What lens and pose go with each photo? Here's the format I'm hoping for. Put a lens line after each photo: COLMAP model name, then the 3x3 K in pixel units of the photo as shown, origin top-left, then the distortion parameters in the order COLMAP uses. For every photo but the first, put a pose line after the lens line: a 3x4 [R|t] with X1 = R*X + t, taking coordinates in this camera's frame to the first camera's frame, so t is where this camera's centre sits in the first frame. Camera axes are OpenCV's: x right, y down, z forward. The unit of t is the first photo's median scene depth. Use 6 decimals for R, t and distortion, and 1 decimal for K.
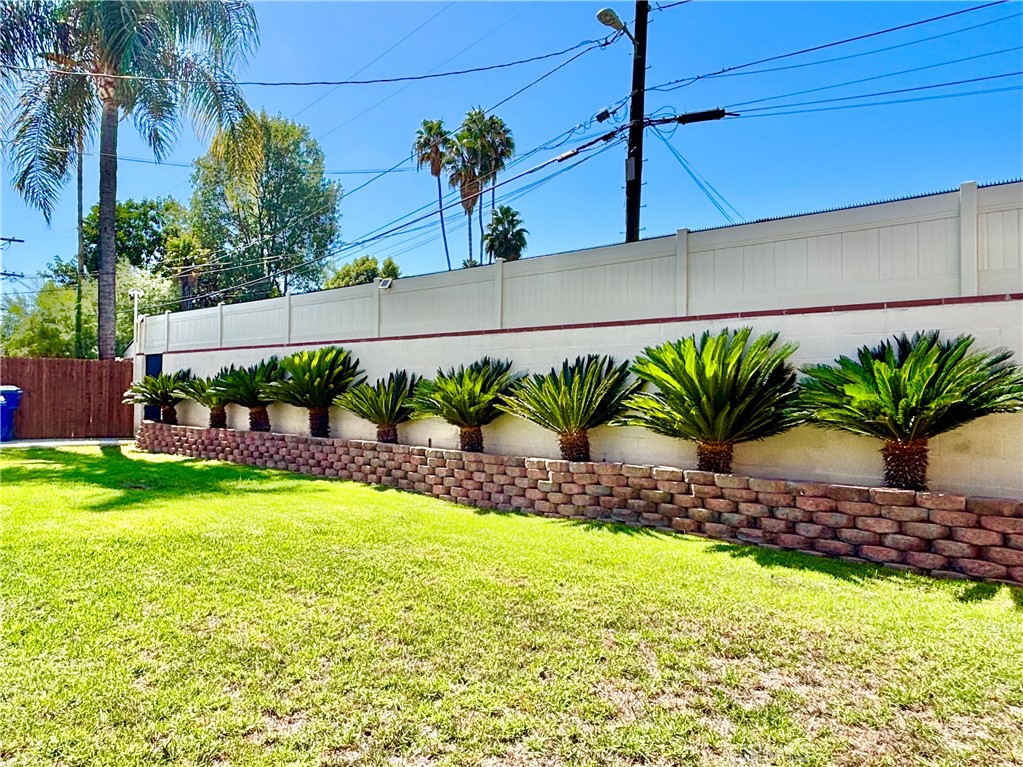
lens RADIAL K [[595.9, 0, 527.5], [0, 595.9, 391.0], [0, 0, 1]] dist [0.001573, -0.000891]
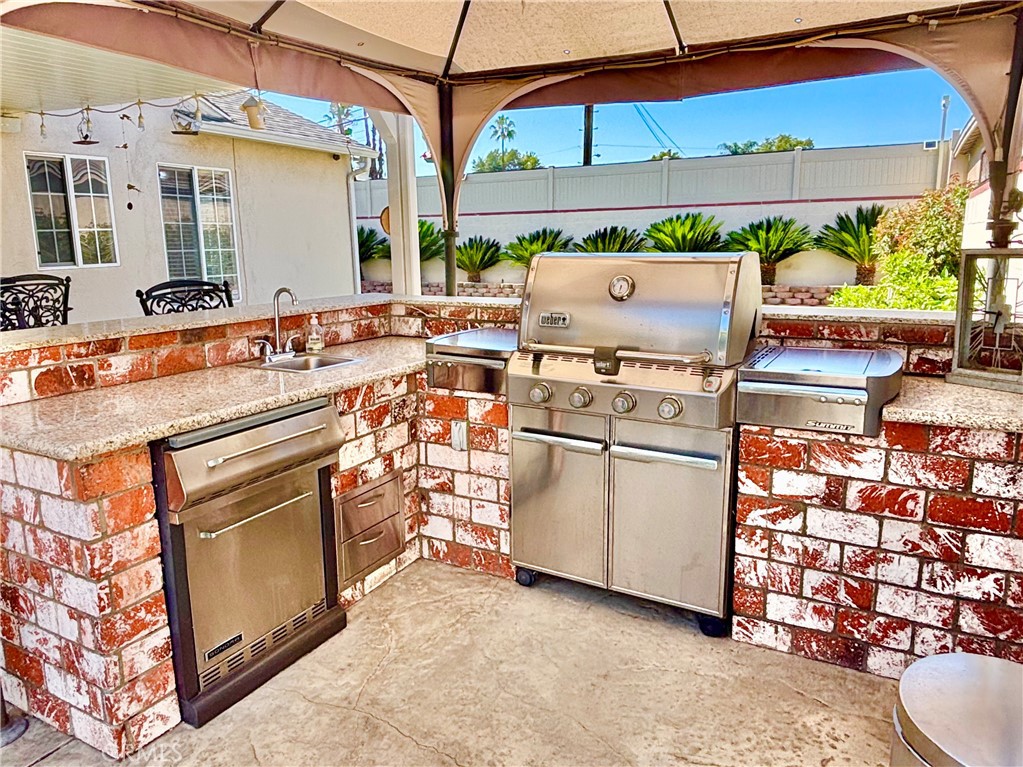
lens RADIAL K [[713.3, 0, 510.5], [0, 713.3, 379.4], [0, 0, 1]] dist [0.033975, -0.014783]
pose [[0.951763, -0.089032, 0.293634, -0.871237], [0.023088, 0.975045, 0.220805, -0.090418], [-0.305965, -0.203374, 0.930067, -1.020958]]
